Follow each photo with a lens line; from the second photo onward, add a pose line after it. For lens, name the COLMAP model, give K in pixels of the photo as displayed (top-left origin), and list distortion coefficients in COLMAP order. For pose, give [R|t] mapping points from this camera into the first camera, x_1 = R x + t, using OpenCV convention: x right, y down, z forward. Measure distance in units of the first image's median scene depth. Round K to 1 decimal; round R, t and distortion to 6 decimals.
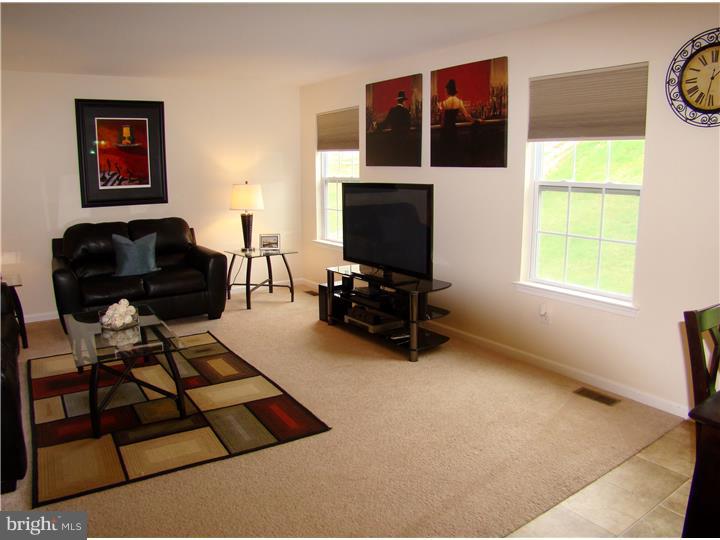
lens RADIAL K [[540.3, 0, 360.0], [0, 540.3, 270.0], [0, 0, 1]] dist [-0.199366, 0.116874]
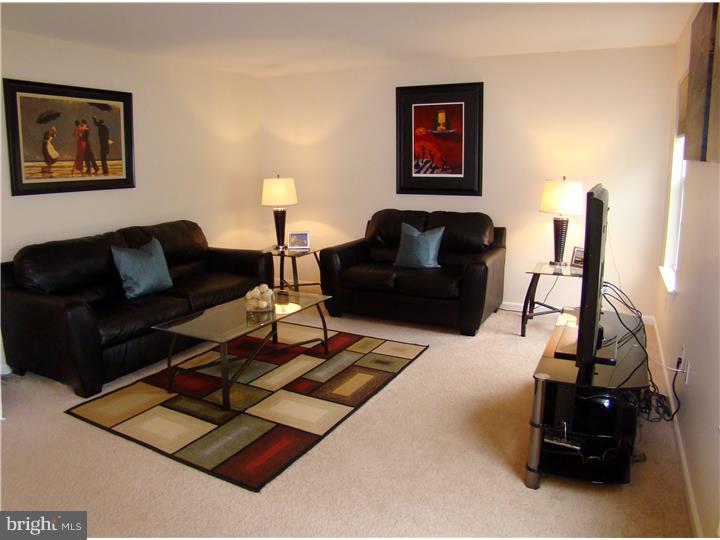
lens RADIAL K [[540.3, 0, 360.0], [0, 540.3, 270.0], [0, 0, 1]] dist [-0.199366, 0.116874]
pose [[0.477126, 0.174473, -0.861342, 0.363959], [-0.156350, 0.981312, 0.112167, -0.079842], [0.864815, 0.081153, 0.495488, 0.415092]]
